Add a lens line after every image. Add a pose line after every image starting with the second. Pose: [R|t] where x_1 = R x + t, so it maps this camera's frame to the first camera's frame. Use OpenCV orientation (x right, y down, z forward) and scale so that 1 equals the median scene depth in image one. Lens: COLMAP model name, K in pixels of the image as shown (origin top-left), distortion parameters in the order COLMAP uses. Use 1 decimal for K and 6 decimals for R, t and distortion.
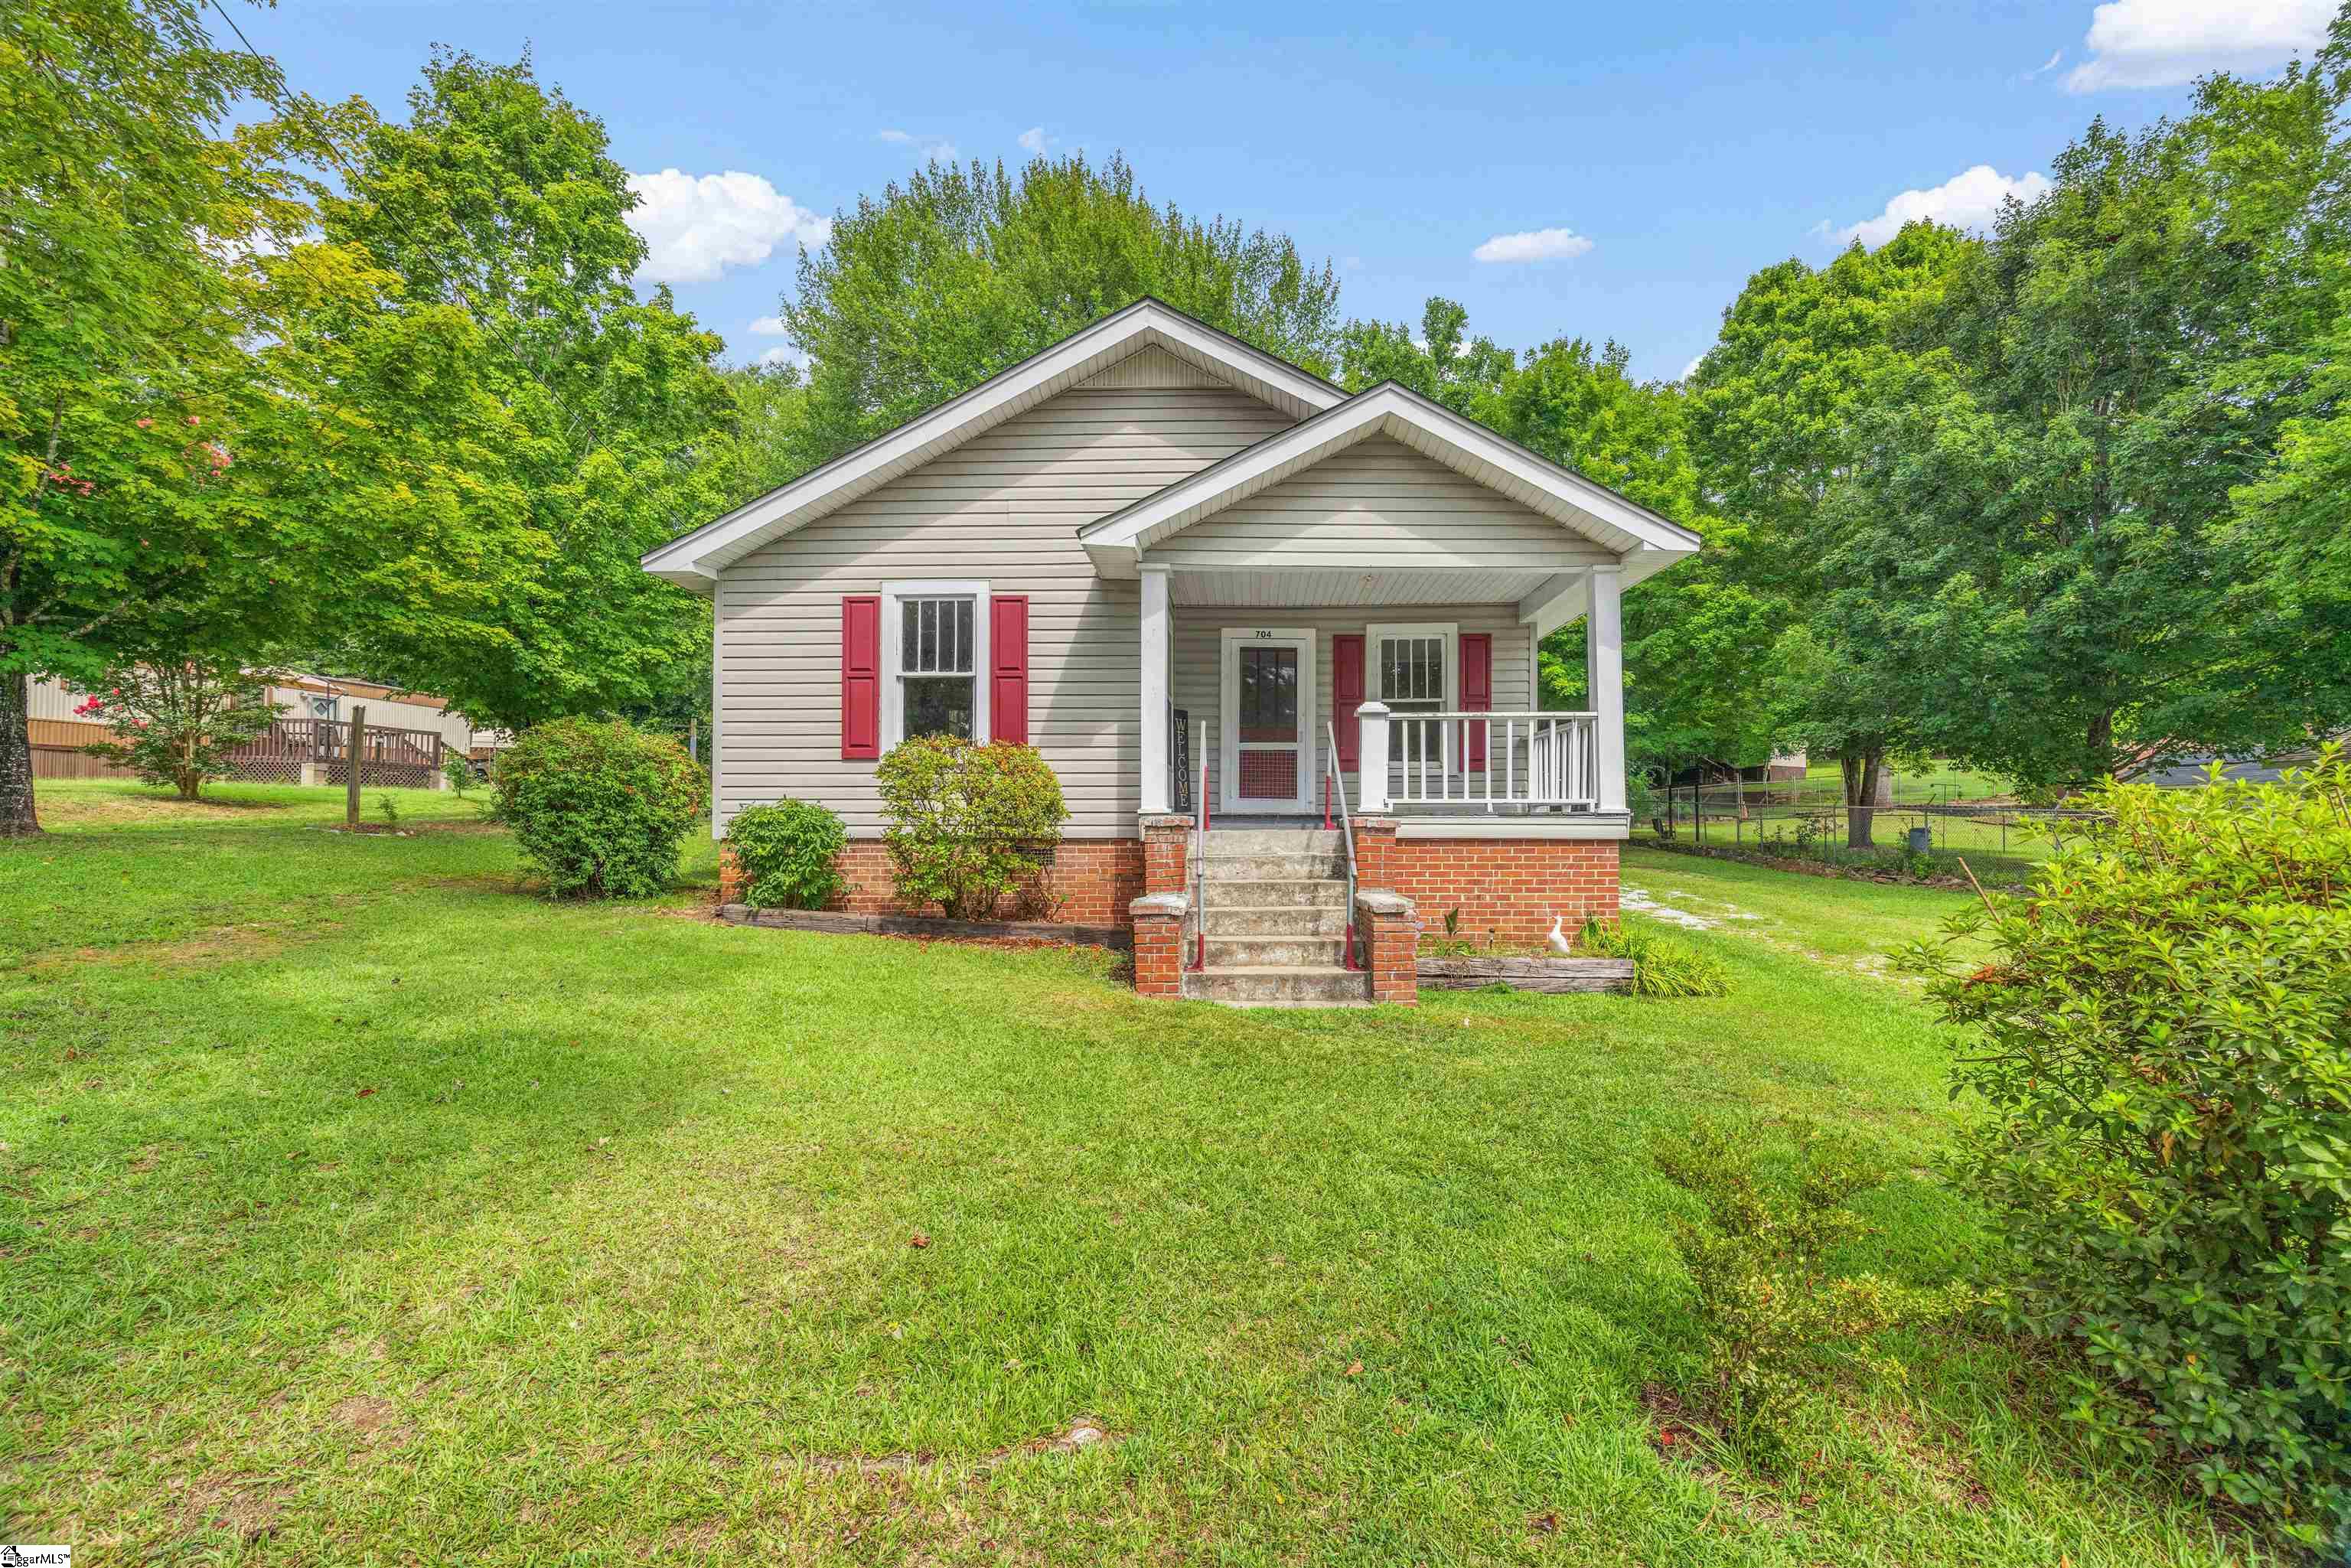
lens RADIAL K [[949.5, 0, 1126.3], [0, 949.5, 777.4], [0, 0, 1]] dist [-0.011314, 0.000132]
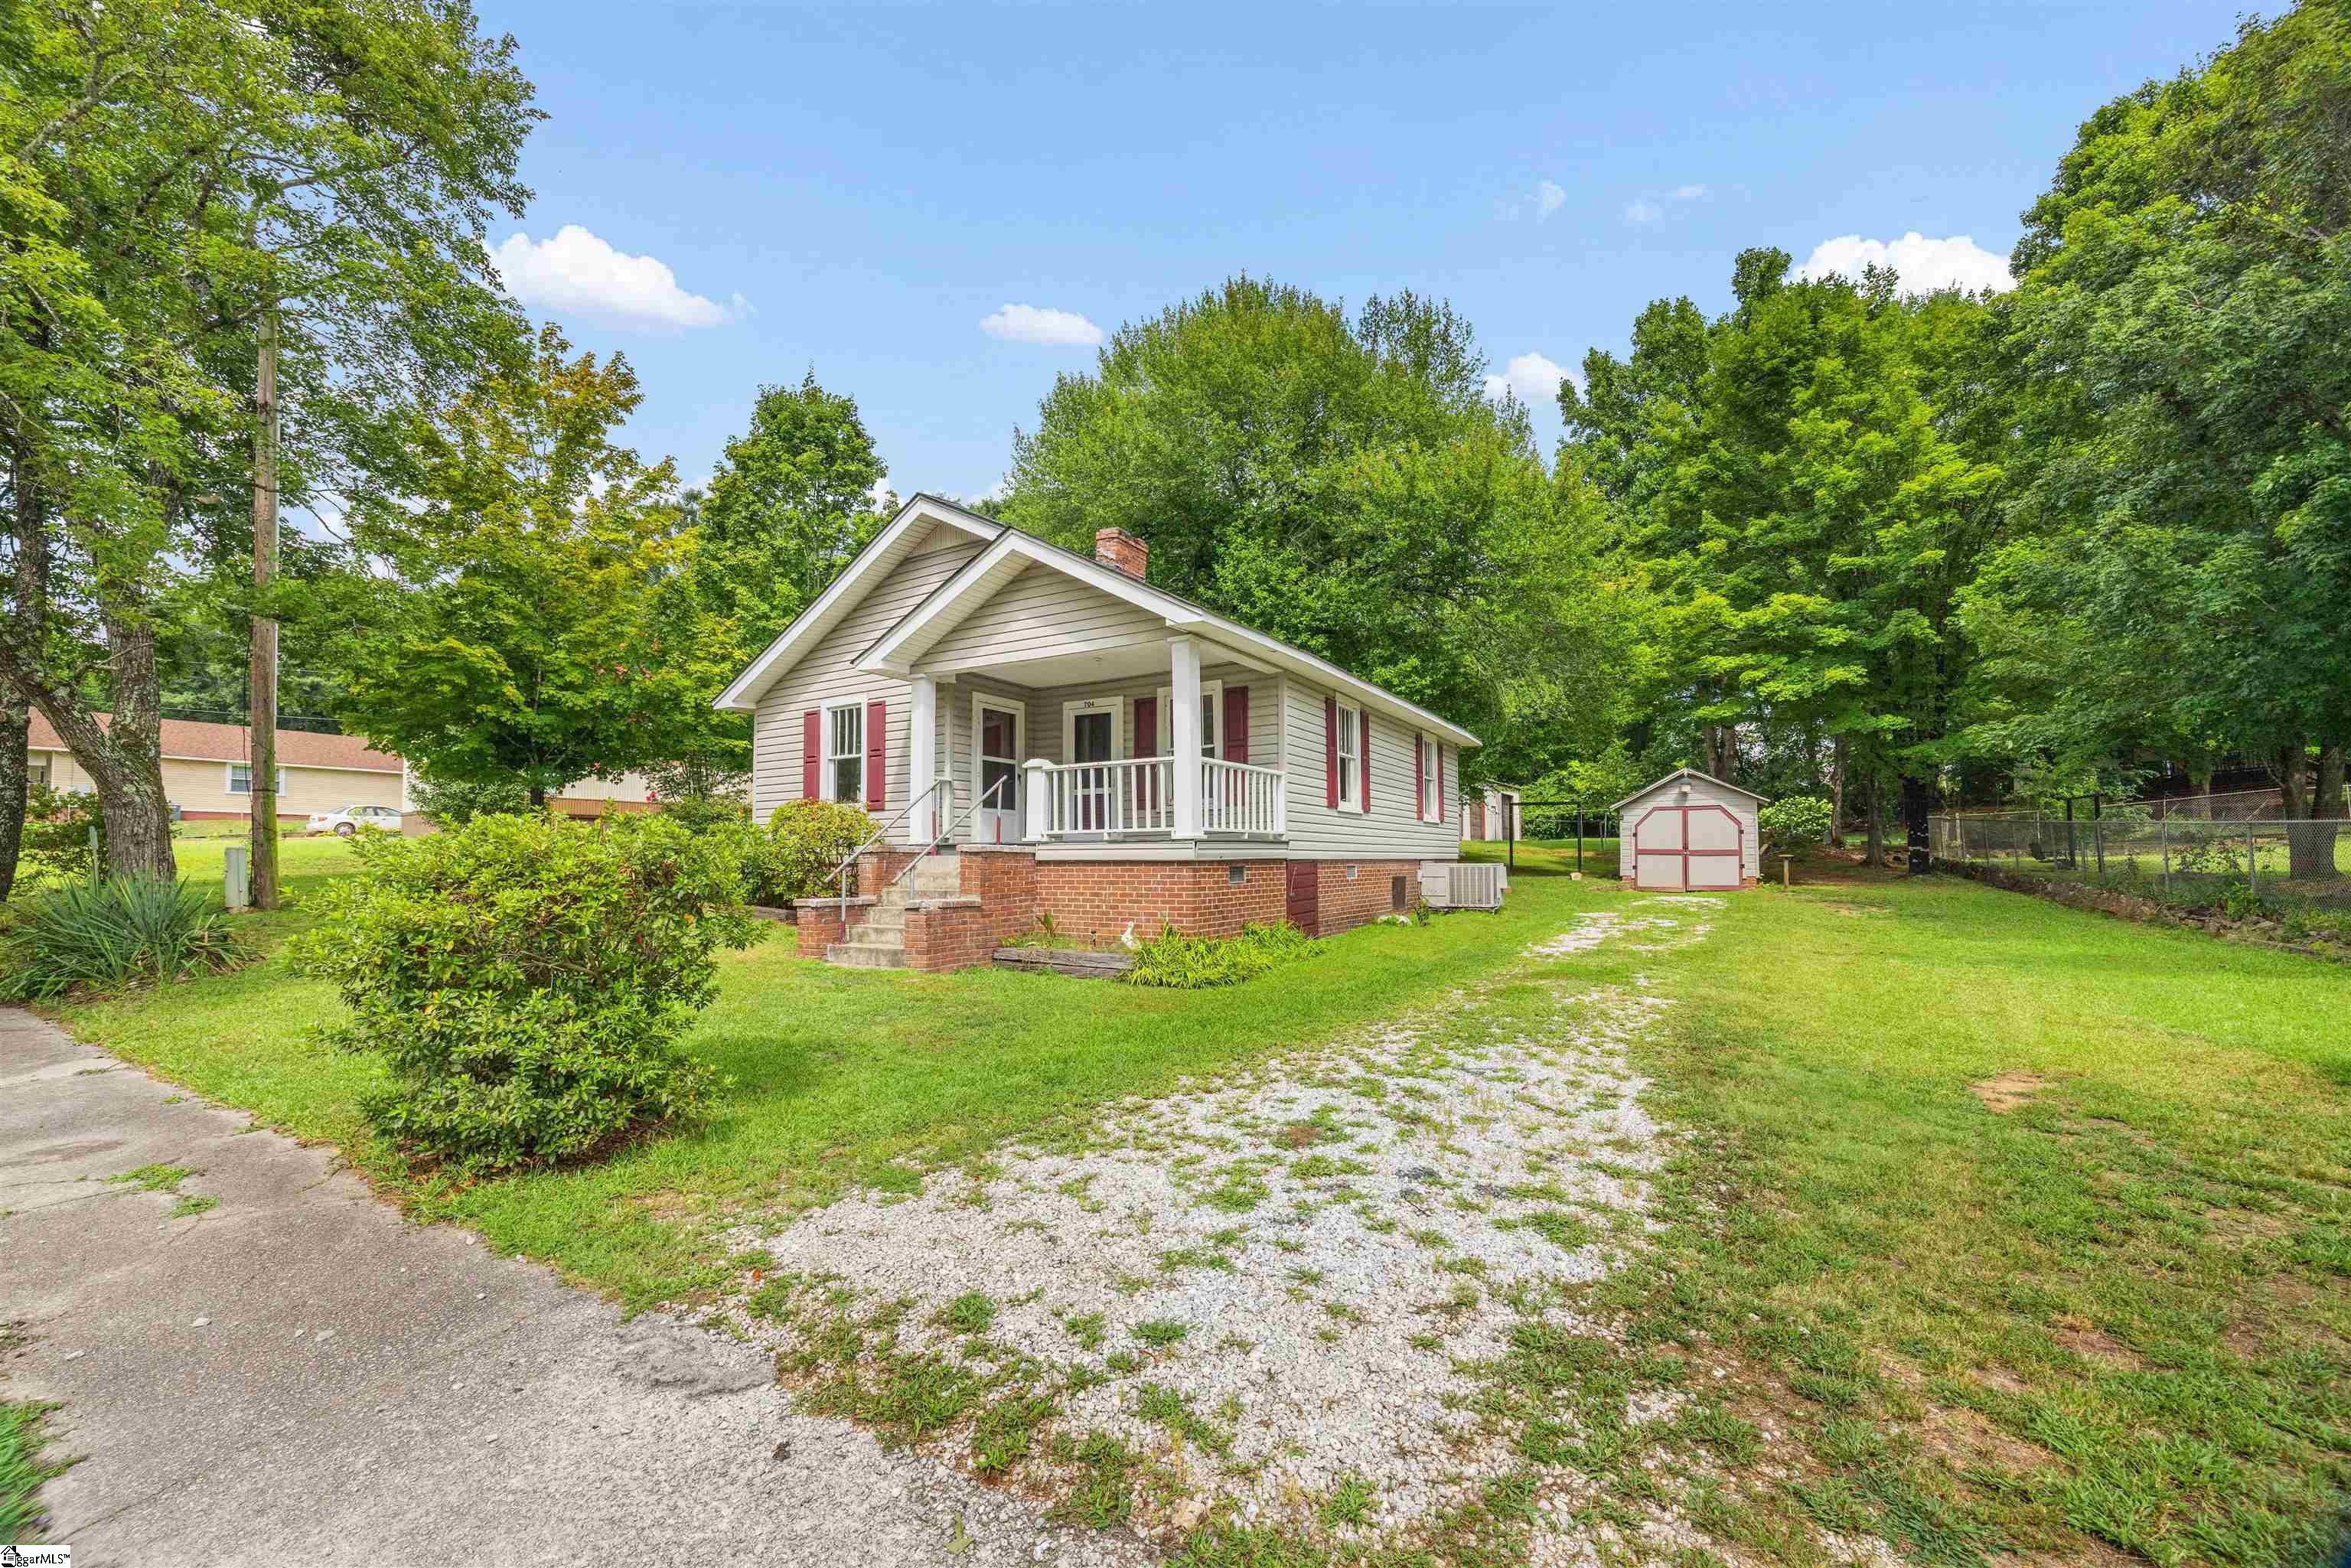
lens RADIAL K [[937.9, 0, 1143.9], [0, 937.9, 763.0], [0, 0, 1]] dist [-0.002301, 0.000277]
pose [[0.853546, -0.057936, -0.517786, 1.016675], [0.031292, 0.997705, -0.060051, 0.010188], [0.520077, 0.035054, 0.853400, -0.059017]]
